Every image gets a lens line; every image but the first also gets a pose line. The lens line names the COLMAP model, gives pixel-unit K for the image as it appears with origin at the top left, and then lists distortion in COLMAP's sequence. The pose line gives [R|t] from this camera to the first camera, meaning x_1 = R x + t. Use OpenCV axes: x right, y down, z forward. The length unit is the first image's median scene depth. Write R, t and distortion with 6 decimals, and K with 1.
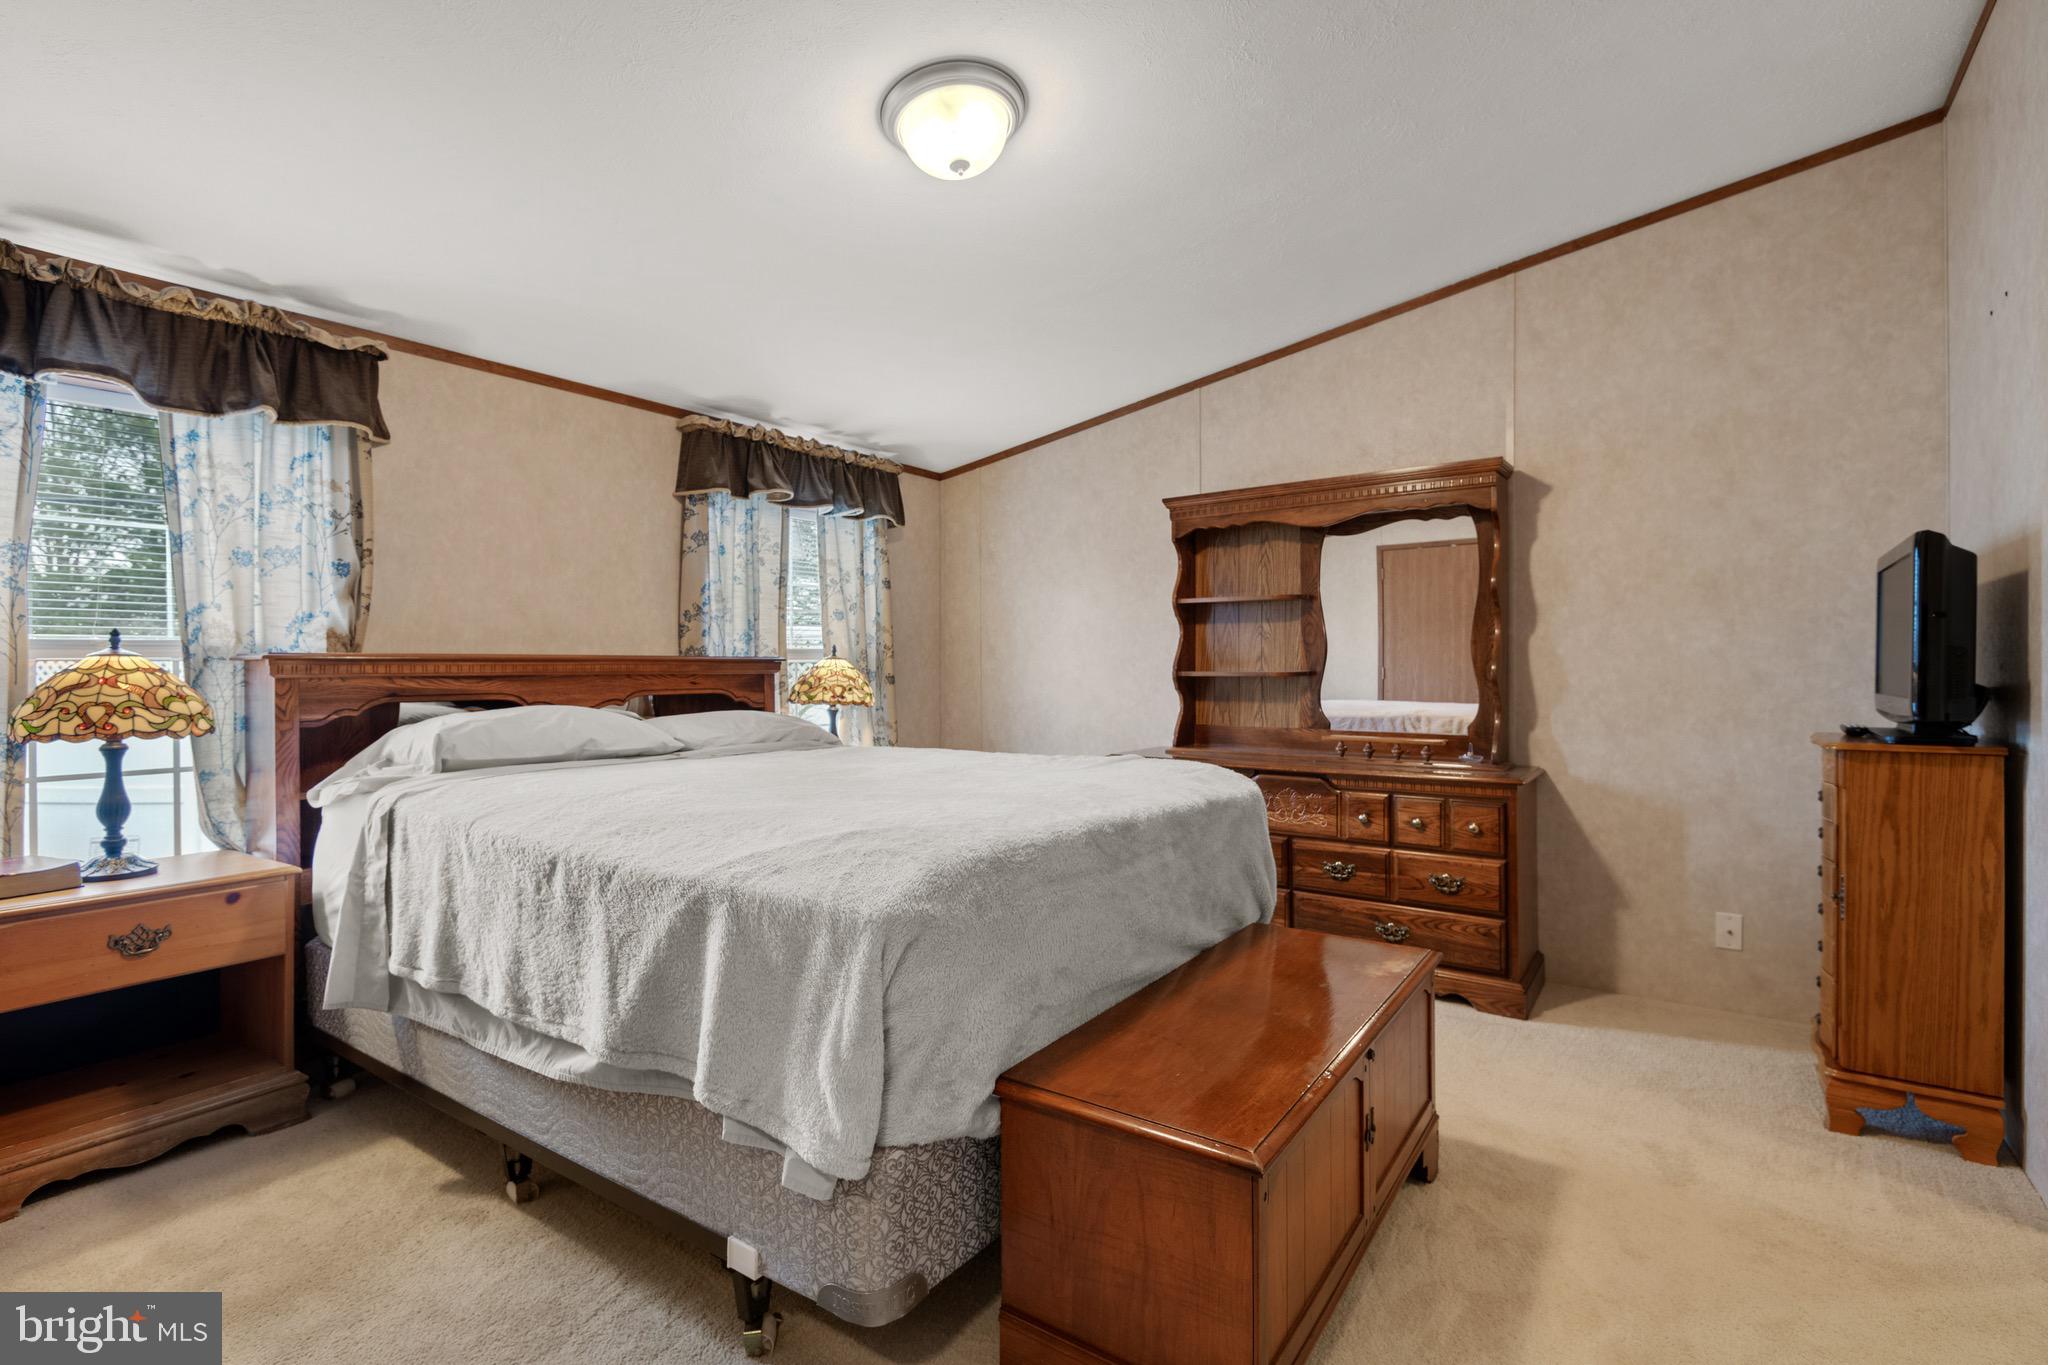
lens RADIAL K [[927.1, 0, 1015.4], [0, 927.1, 672.5], [0, 0, 1]] dist [0.022826, -0.017543]
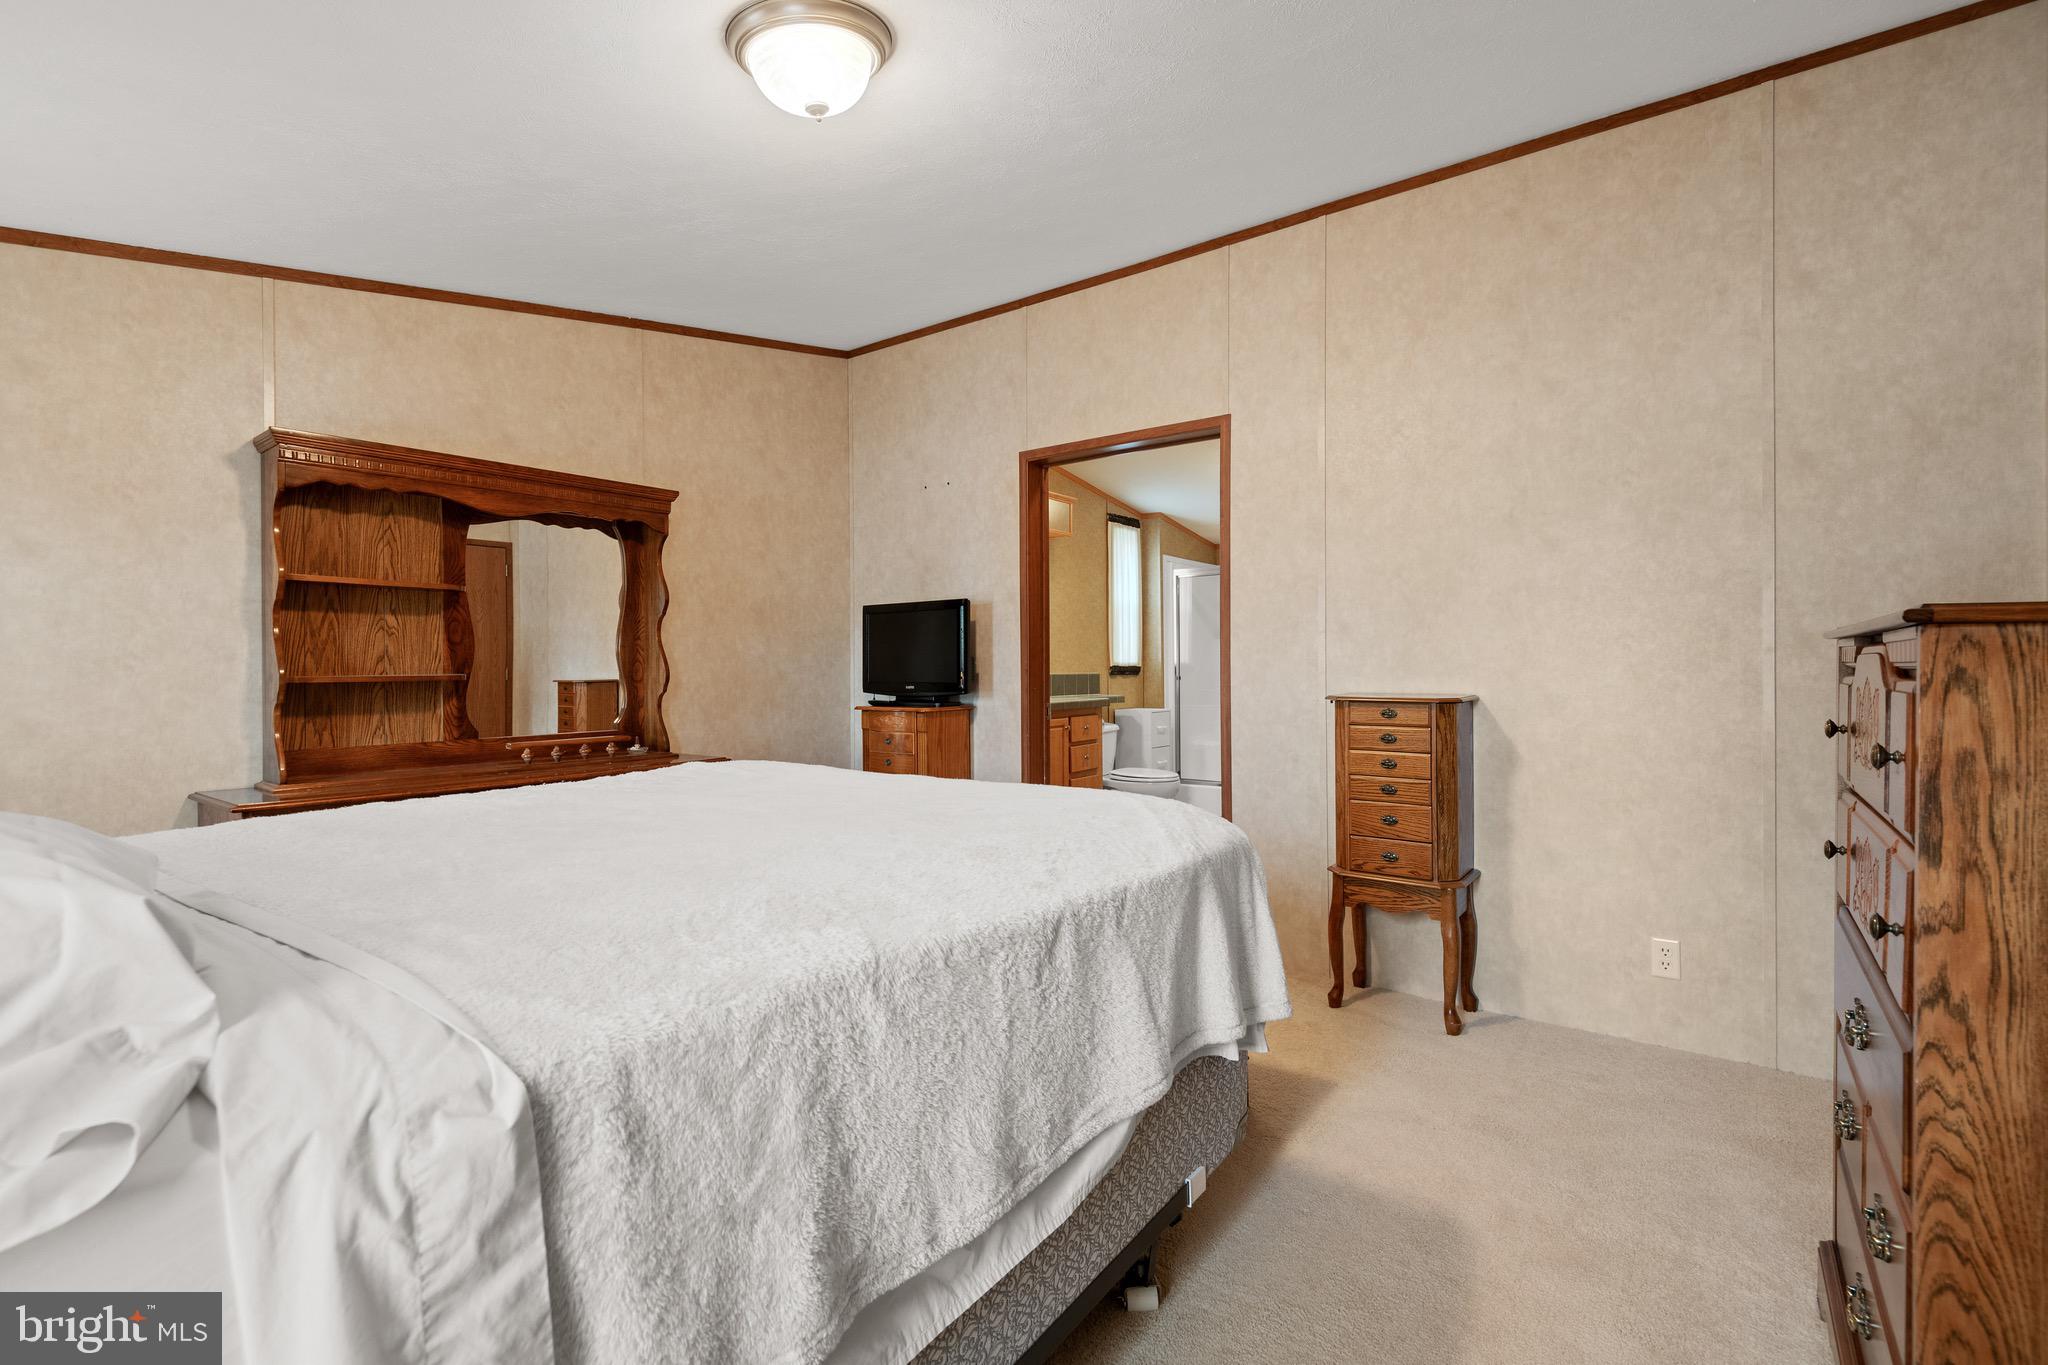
lens RADIAL K [[927.1, 0, 1015.4], [0, 927.1, 672.5], [0, 0, 1]] dist [0.022826, -0.017543]
pose [[0.035727, -0.003425, 0.999356, -0.559969], [0.012819, 0.999913, 0.002968, 0.001181], [-0.999279, 0.012705, 0.035768, 0.459989]]
